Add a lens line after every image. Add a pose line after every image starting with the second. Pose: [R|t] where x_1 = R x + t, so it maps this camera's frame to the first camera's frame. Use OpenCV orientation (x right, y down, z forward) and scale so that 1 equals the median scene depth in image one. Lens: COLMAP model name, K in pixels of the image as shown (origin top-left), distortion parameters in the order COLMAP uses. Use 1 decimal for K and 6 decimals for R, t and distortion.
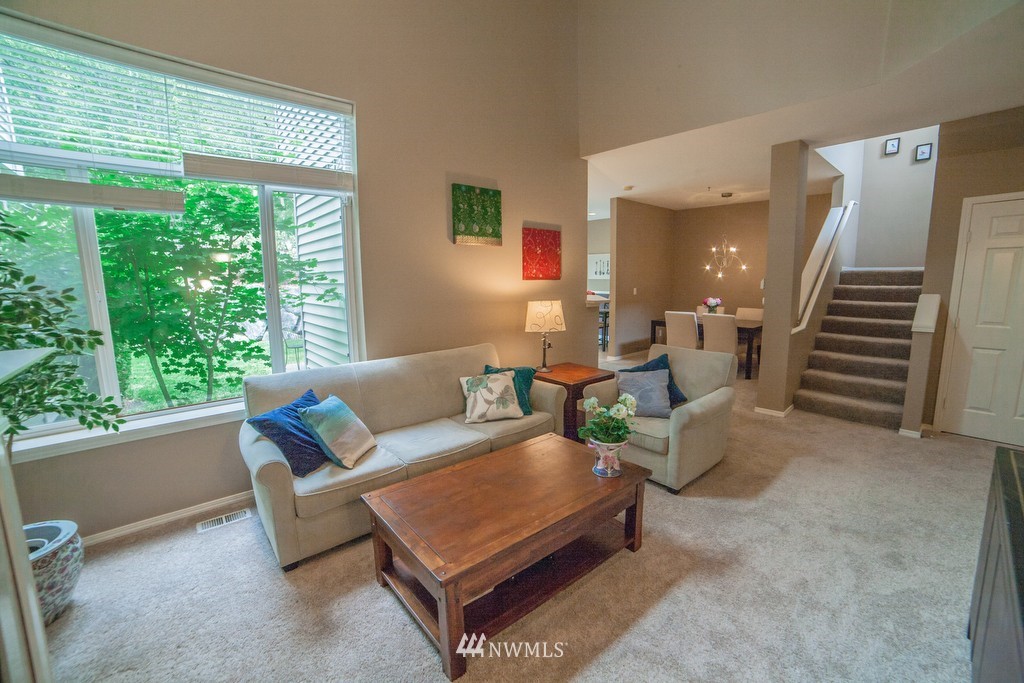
lens RADIAL K [[421.6, 0, 517.4], [0, 421.6, 338.2], [0, 0, 1]] dist [-0.103143, 0.035835]
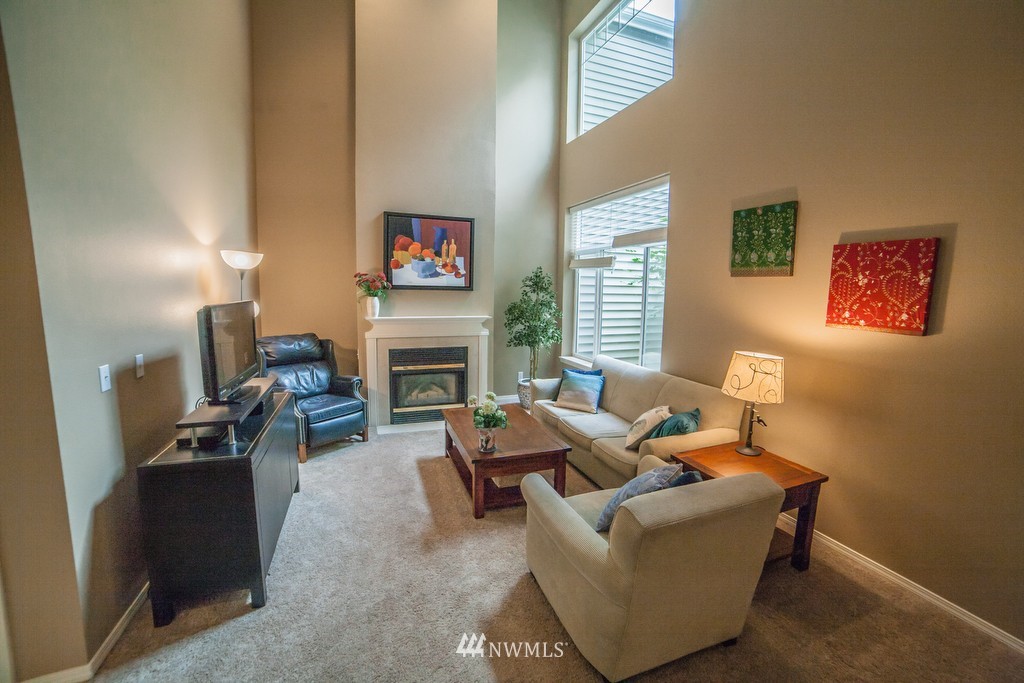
lens RADIAL K [[421.6, 0, 517.4], [0, 421.6, 338.2], [0, 0, 1]] dist [-0.103143, 0.035835]
pose [[-0.326509, 0.117182, -0.937902, 0.997085], [-0.146433, 0.974033, 0.172674, -0.210187], [0.933782, 0.193719, -0.300871, 0.996683]]
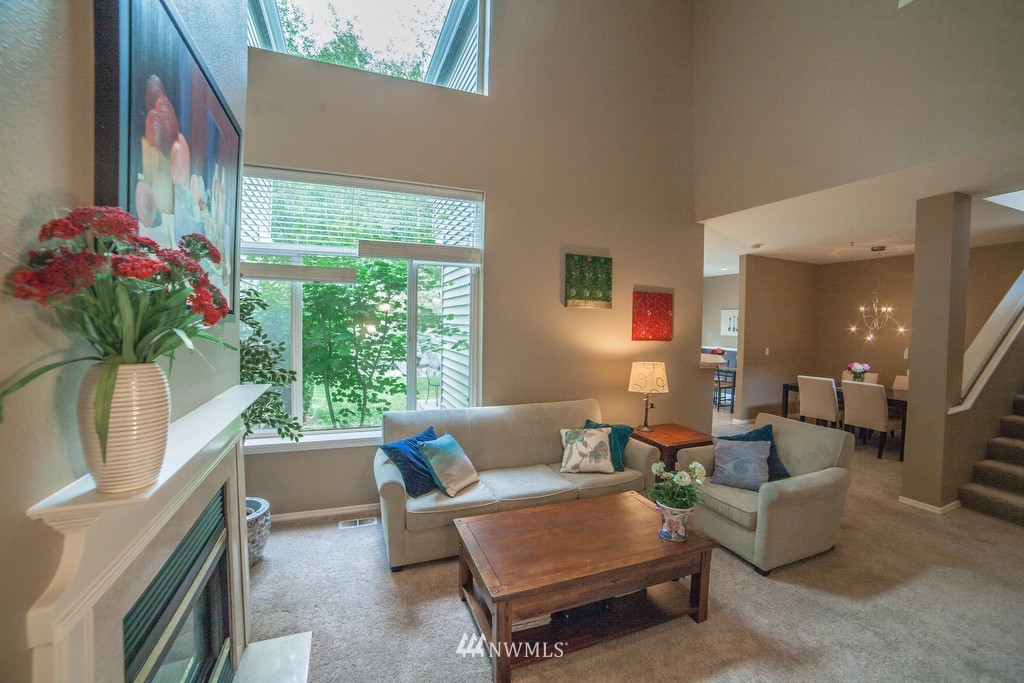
lens RADIAL K [[421.6, 0, 517.4], [0, 421.6, 338.2], [0, 0, 1]] dist [-0.103143, 0.035835]
pose [[0.945784, 0.040026, -0.322321, 0.106466], [-0.074412, 0.992685, -0.095075, -0.031046], [0.316157, 0.113905, 0.941844, -0.099119]]
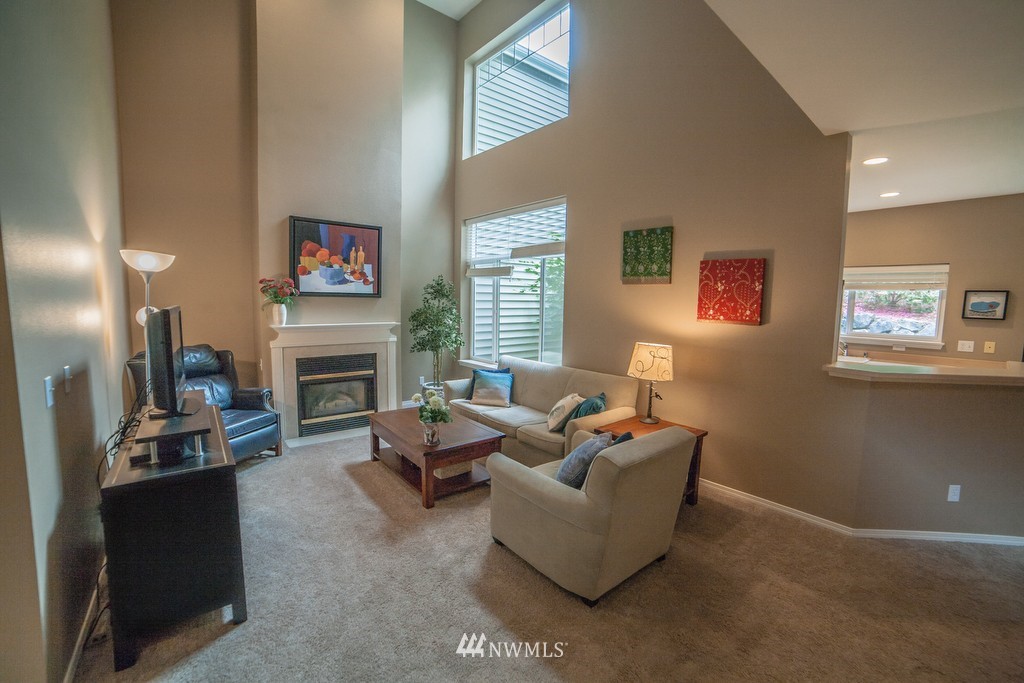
lens RADIAL K [[421.6, 0, 517.4], [0, 421.6, 338.2], [0, 0, 1]] dist [-0.103143, 0.035835]
pose [[-0.001592, 0.101778, -0.994806, 1.148468], [-0.157732, 0.982328, 0.100754, -0.176085], [0.987481, 0.157073, 0.014490, 0.841232]]
